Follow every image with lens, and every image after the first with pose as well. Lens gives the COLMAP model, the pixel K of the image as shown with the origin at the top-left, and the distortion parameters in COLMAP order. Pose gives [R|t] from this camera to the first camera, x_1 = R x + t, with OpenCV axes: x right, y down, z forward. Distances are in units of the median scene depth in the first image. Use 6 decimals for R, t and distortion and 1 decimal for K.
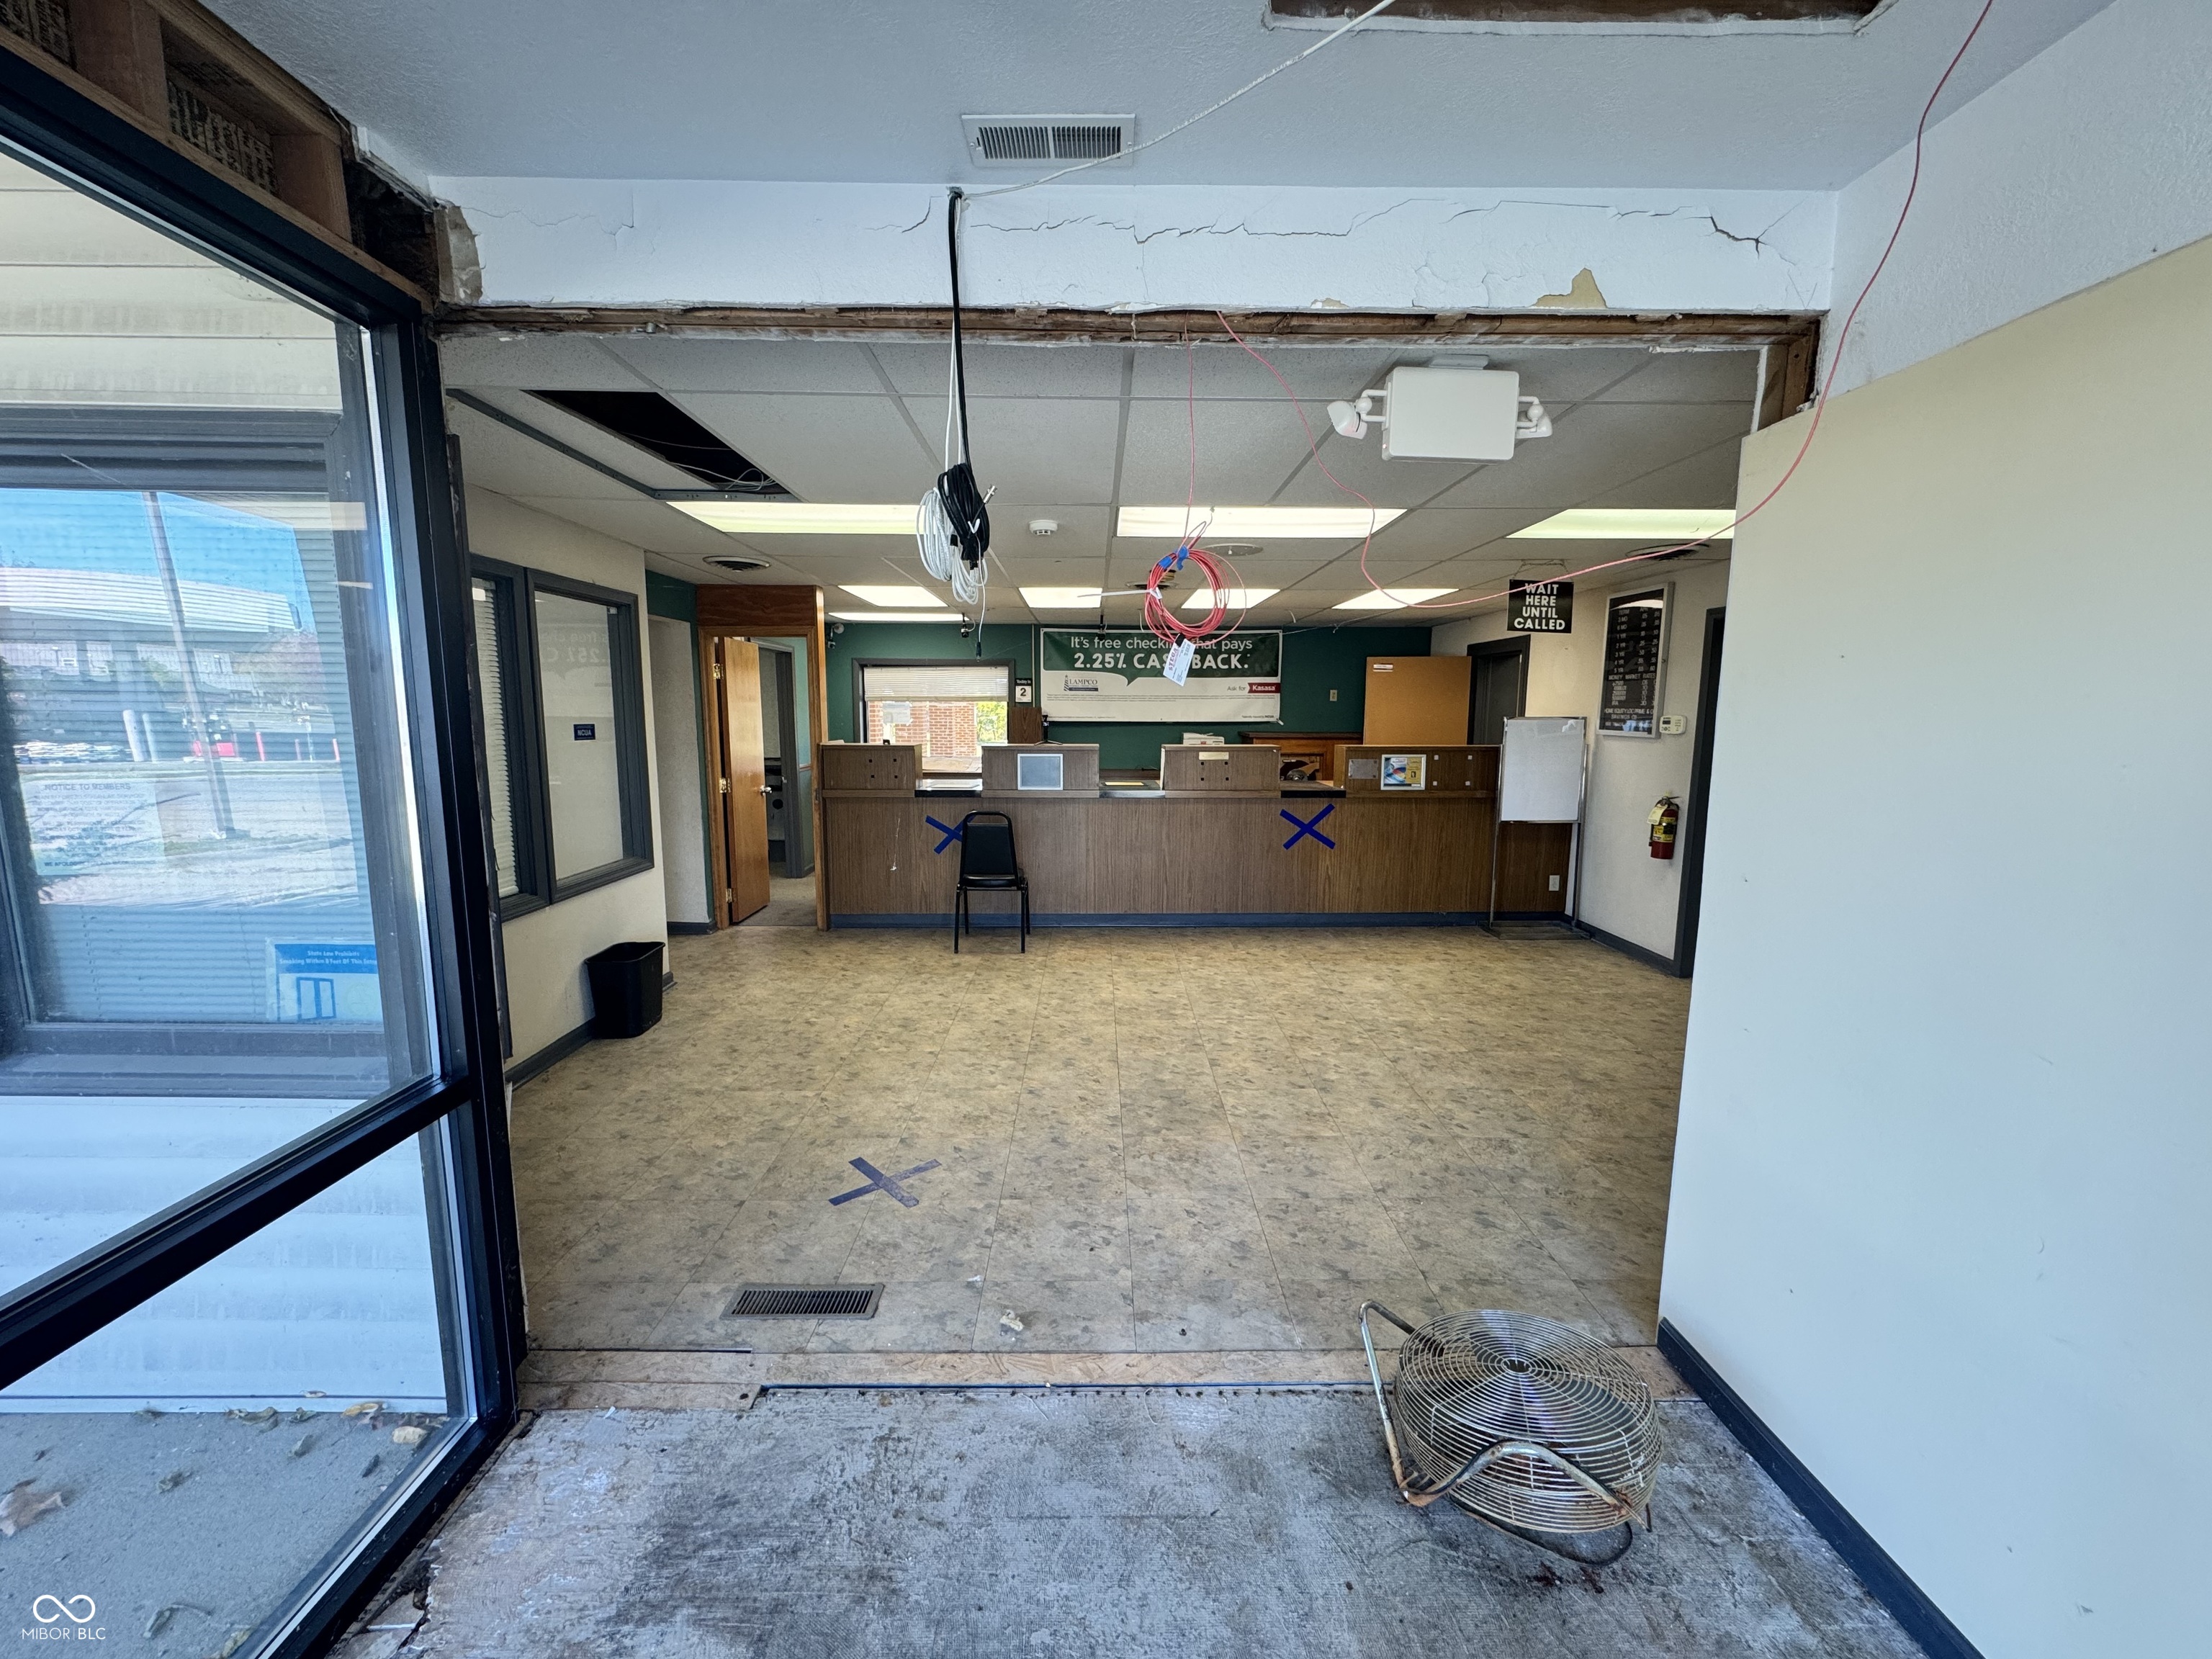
lens RADIAL K [[878.6, 0, 1107.4], [0, 878.6, 827.4], [0, 0, 1]] dist [-0.003874, 0.000397]
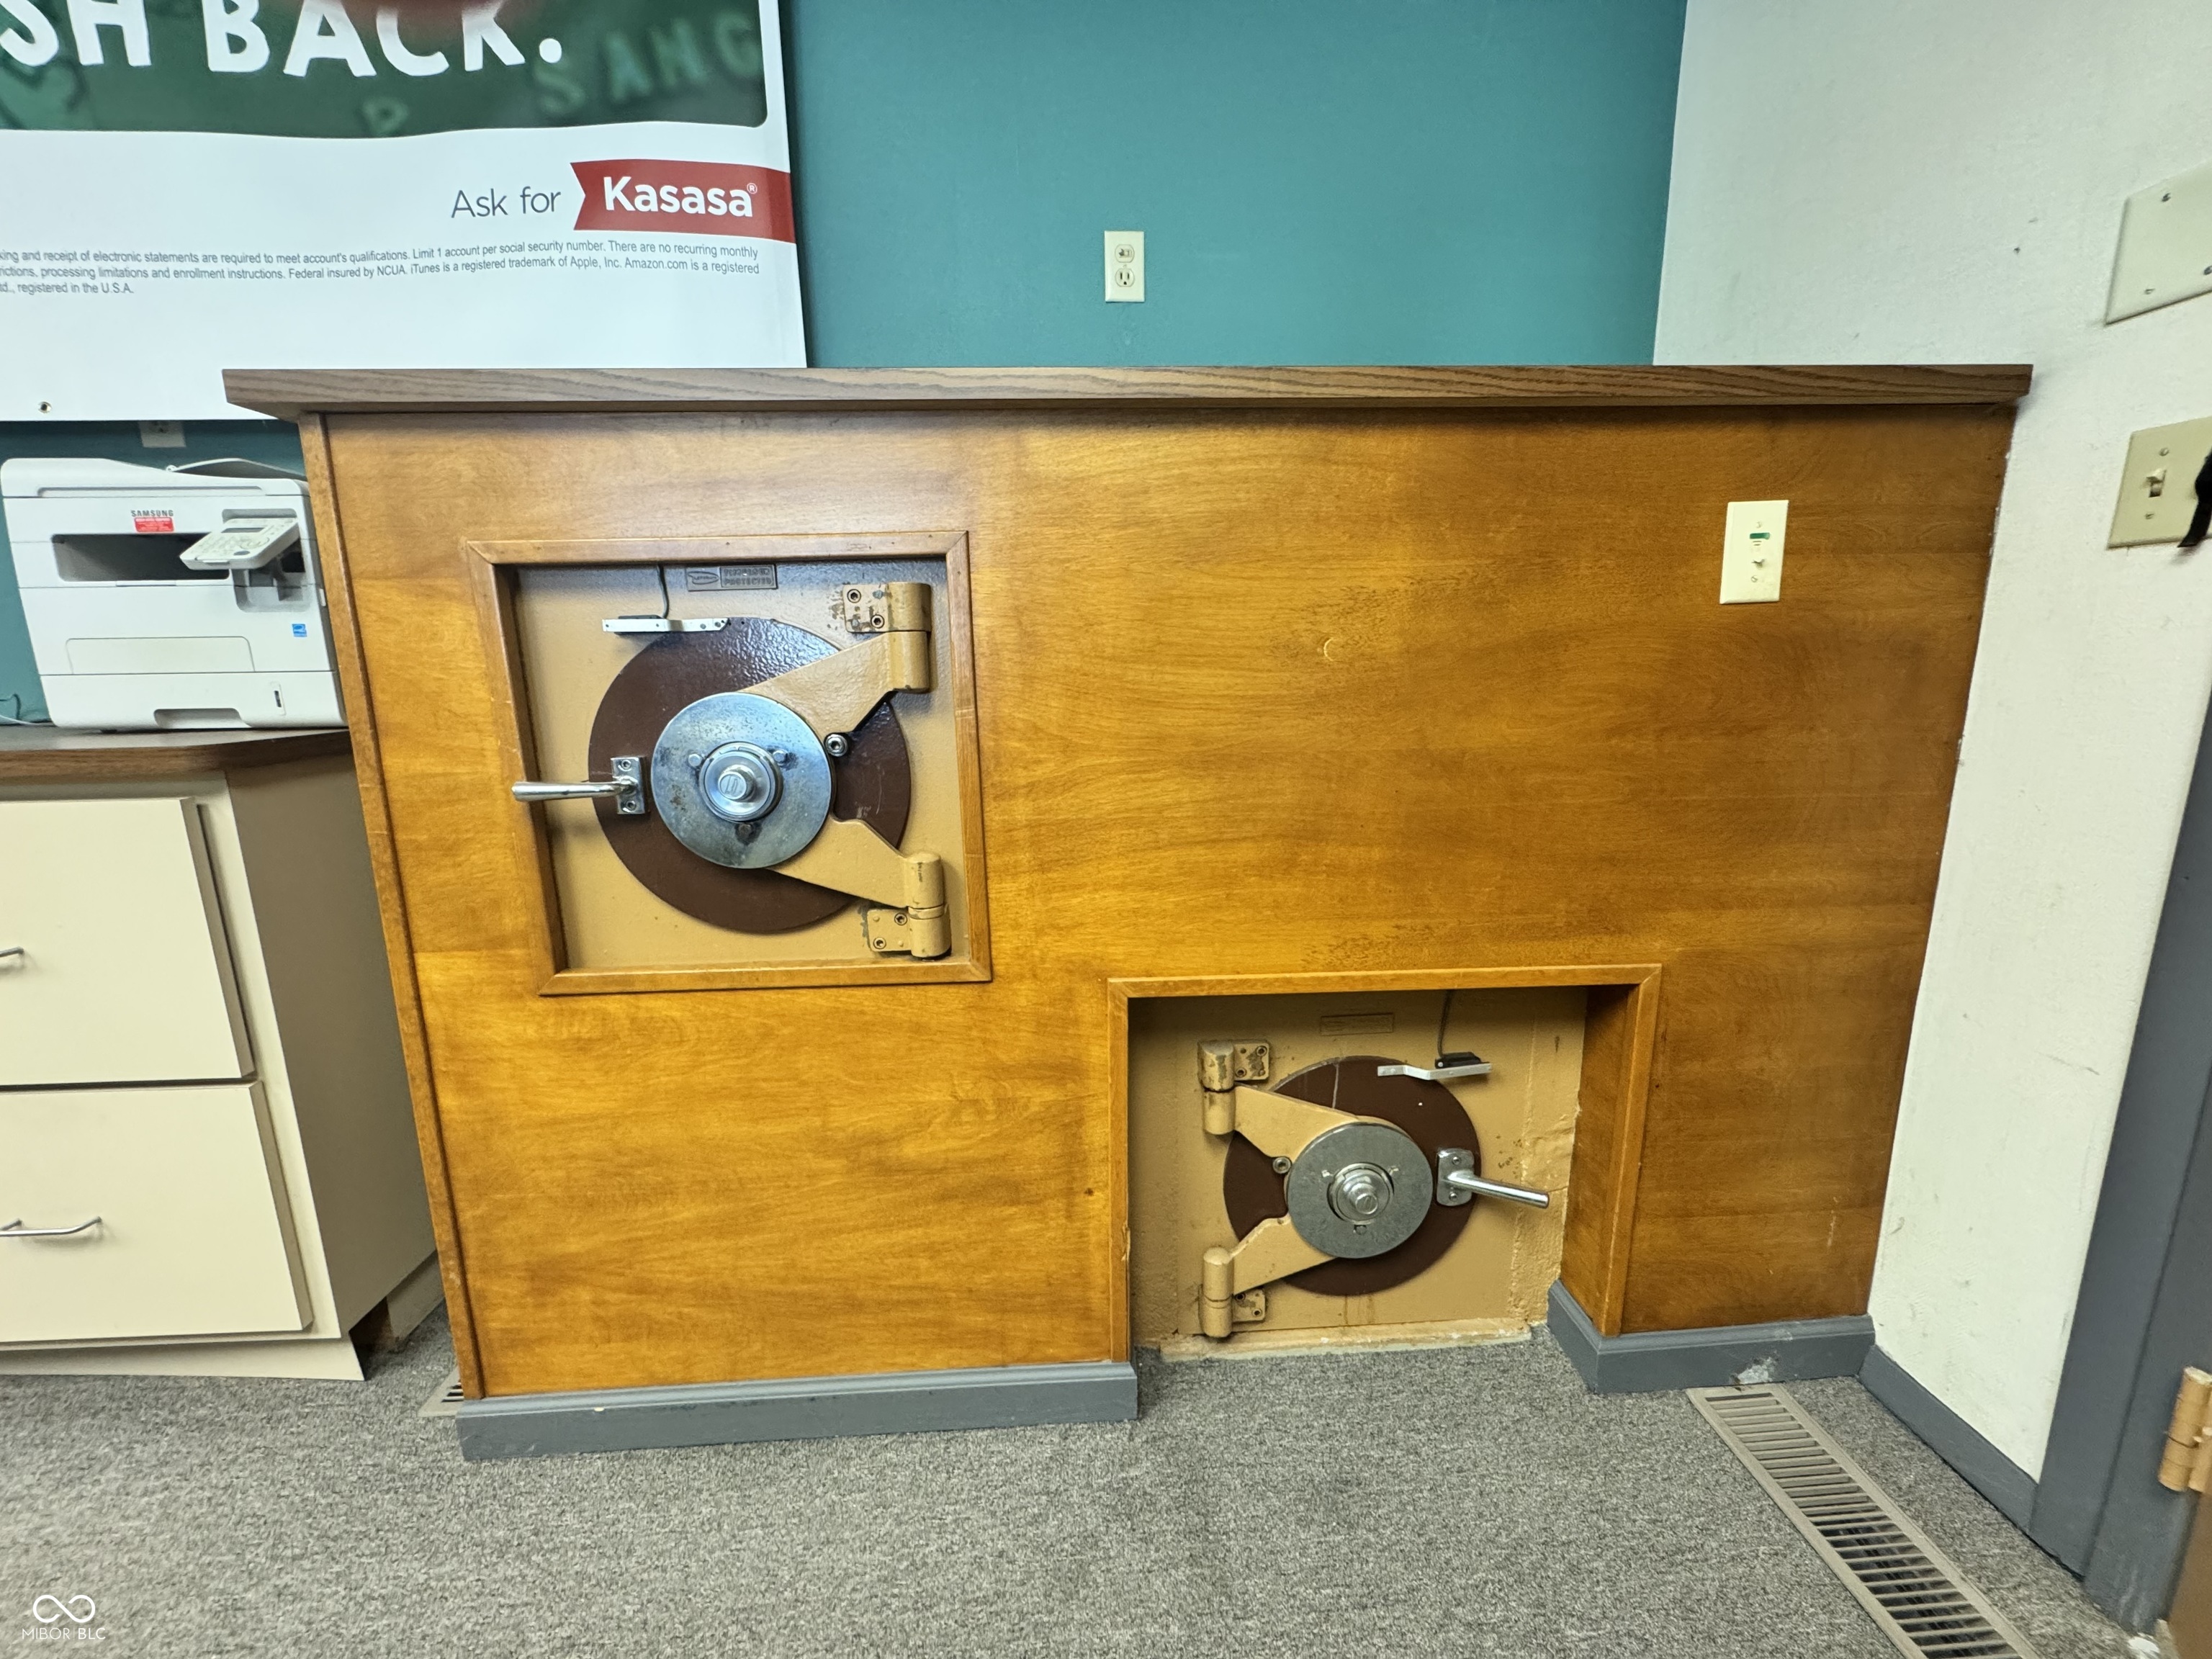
lens RADIAL K [[878.6, 0, 1110.0], [0, 878.6, 827.4], [0, 0, 1]] dist [-0.003874, 0.000397]
pose [[0.998976, -0.029151, 0.034588, 0.461892], [0.027153, 0.998011, 0.056886, -0.095003], [-0.036177, -0.055888, 0.997781, 1.549276]]
